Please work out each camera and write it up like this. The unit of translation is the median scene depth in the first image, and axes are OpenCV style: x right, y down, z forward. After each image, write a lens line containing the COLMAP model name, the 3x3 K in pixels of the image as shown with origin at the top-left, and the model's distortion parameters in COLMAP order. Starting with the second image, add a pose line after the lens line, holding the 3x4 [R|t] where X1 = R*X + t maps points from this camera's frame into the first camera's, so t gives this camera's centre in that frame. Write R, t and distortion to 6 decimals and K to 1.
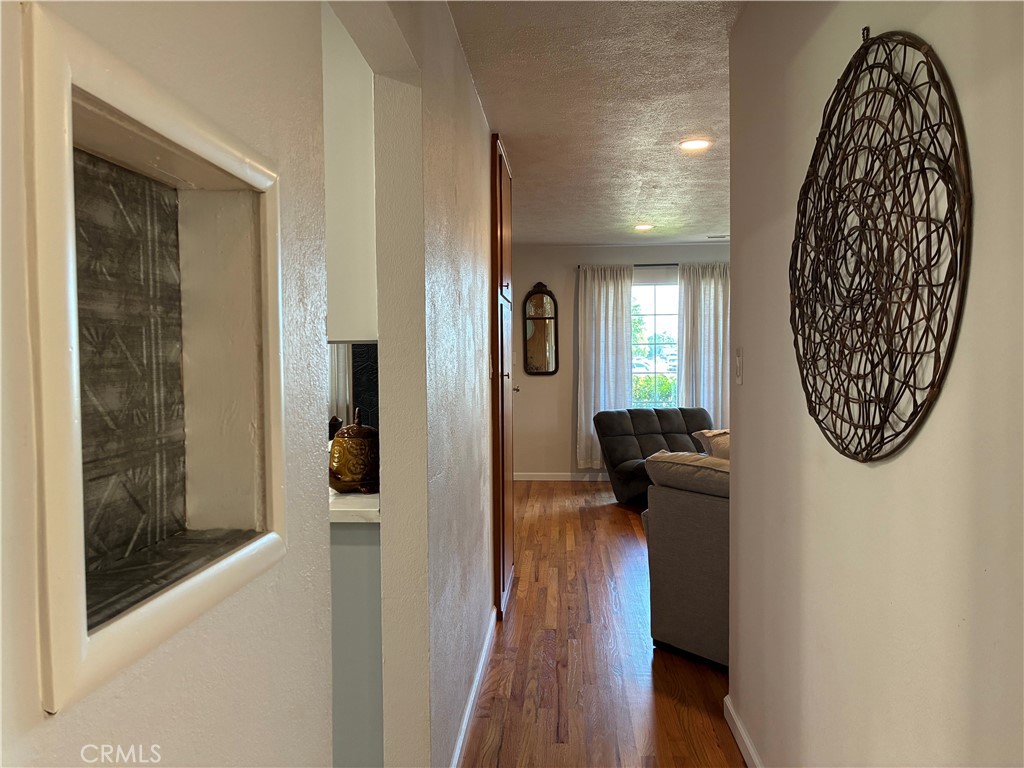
lens RADIAL K [[772.5, 0, 512.2], [0, 772.5, 380.9], [0, 0, 1]] dist [0.008126, -0.001747]
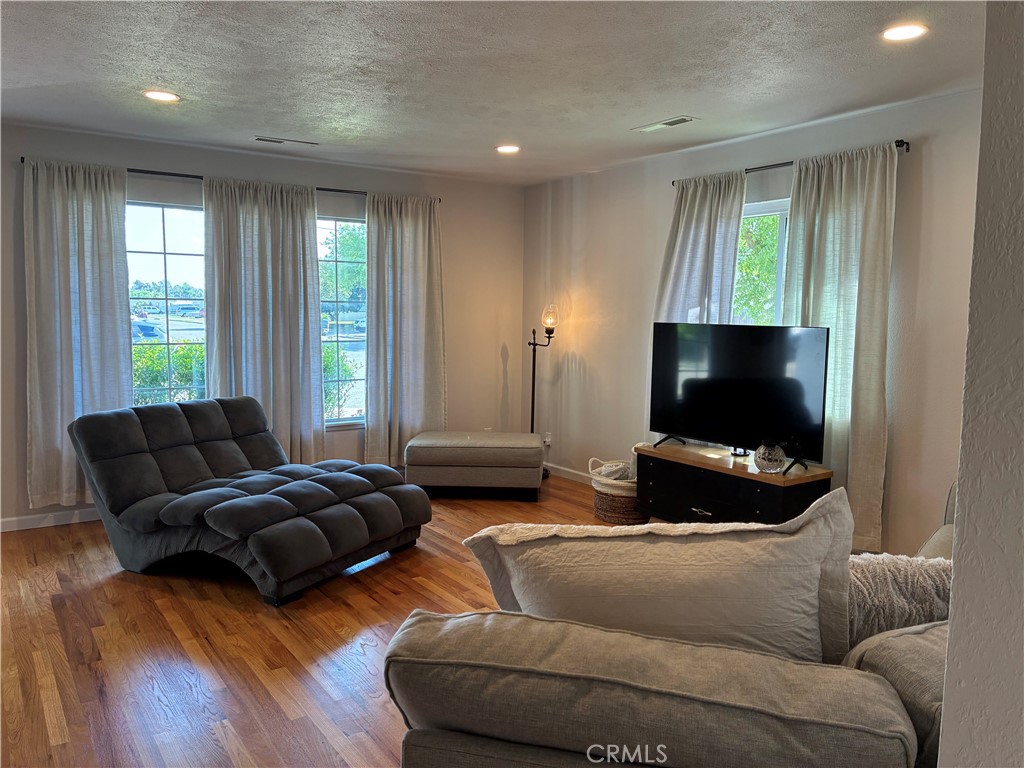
lens RADIAL K [[772.5, 0, 512.2], [0, 772.5, 380.9], [0, 0, 1]] dist [0.008126, -0.001747]
pose [[0.780339, -0.036318, 0.624301, 0.004849], [0.000864, 0.998374, 0.056999, -0.016497], [-0.625356, -0.043939, 0.779101, 0.322412]]
